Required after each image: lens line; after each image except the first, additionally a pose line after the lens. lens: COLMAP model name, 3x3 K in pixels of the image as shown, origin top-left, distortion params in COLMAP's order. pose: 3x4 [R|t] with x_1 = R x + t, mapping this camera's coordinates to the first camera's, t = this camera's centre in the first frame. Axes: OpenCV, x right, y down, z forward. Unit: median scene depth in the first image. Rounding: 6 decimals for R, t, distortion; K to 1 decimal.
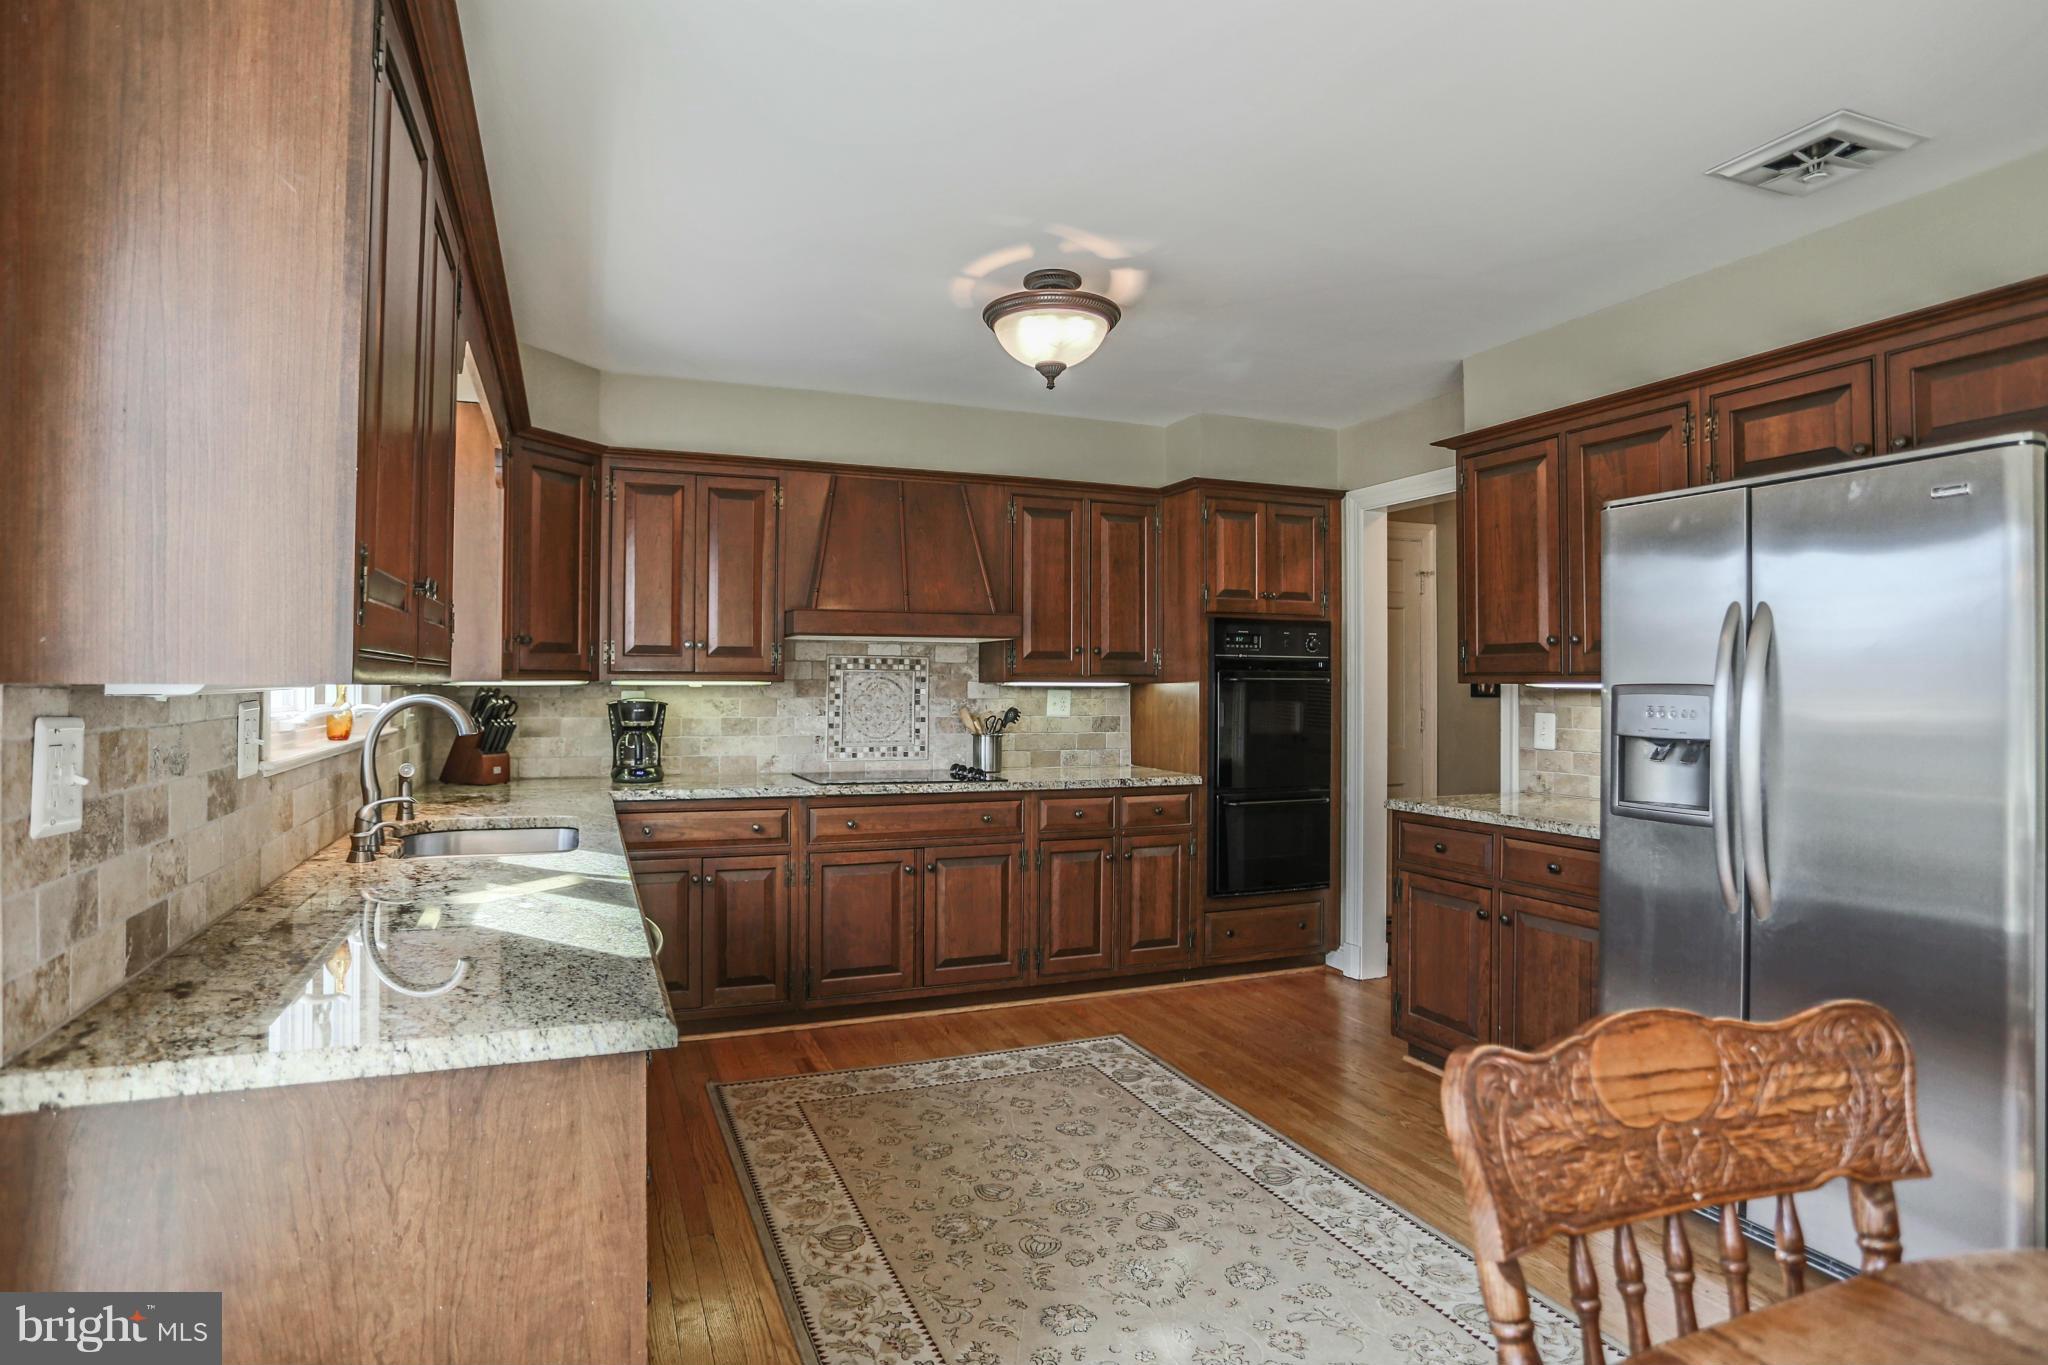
lens RADIAL K [[1084.5, 0, 1024.0], [0, 1084.5, 682.5], [0, 0, 1]] dist [-0.088032, 0.052818]
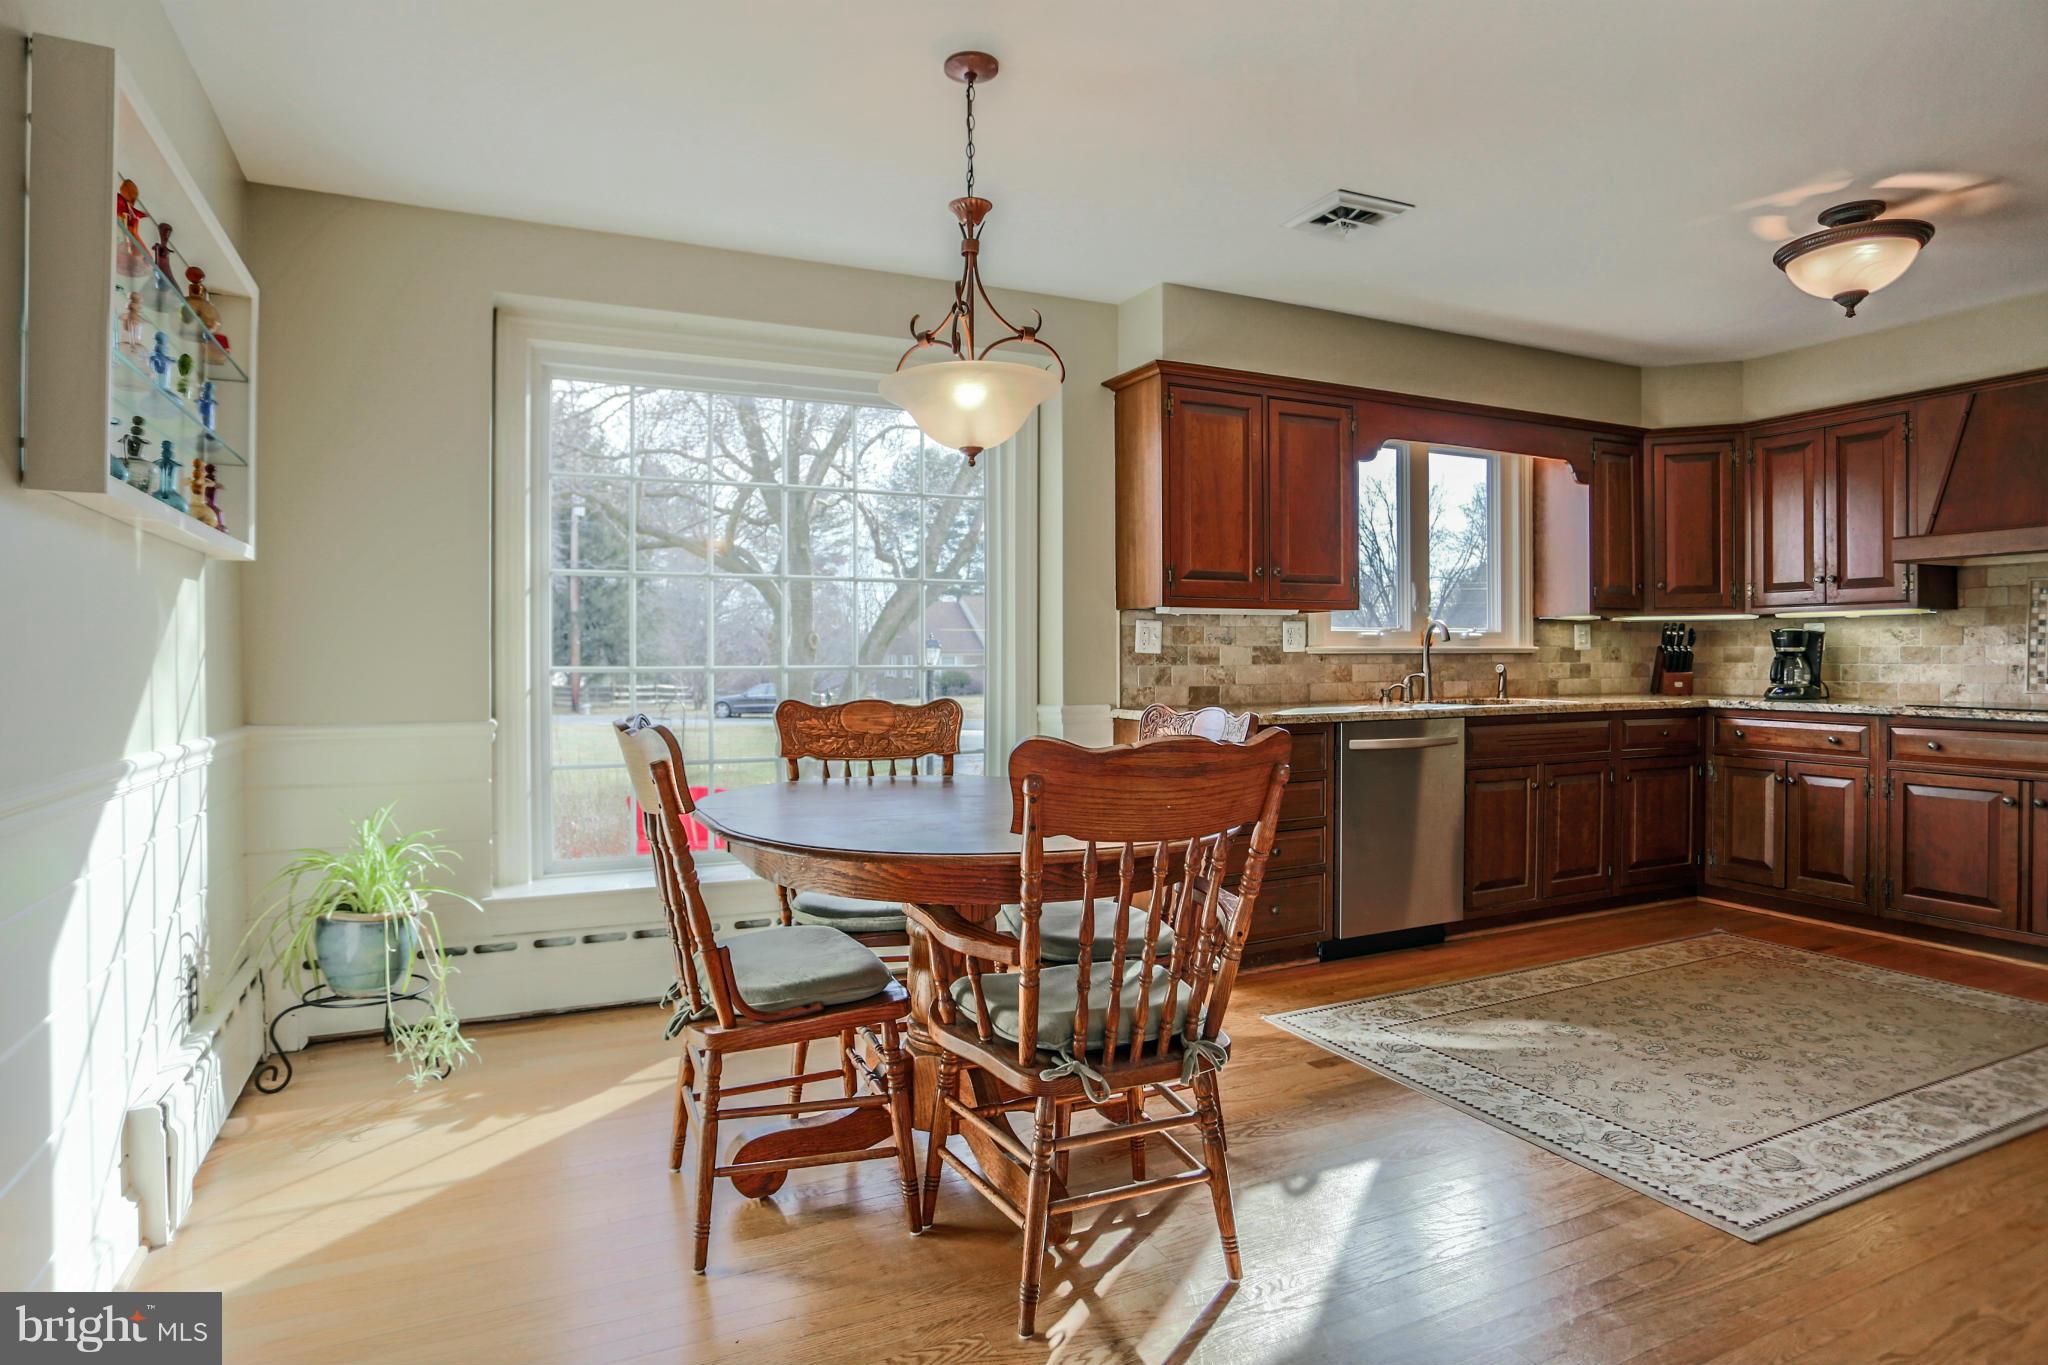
lens RADIAL K [[1113.4, 0, 1024.0], [0, 1113.4, 682.5], [0, 0, 1]] dist [-0.043639, -0.000029]
pose [[0.066646, 0.015709, -0.997653, 0.765977], [0.006851, 0.999845, 0.016201, 0.048364], [0.997753, -0.007914, 0.066528, 0.083290]]
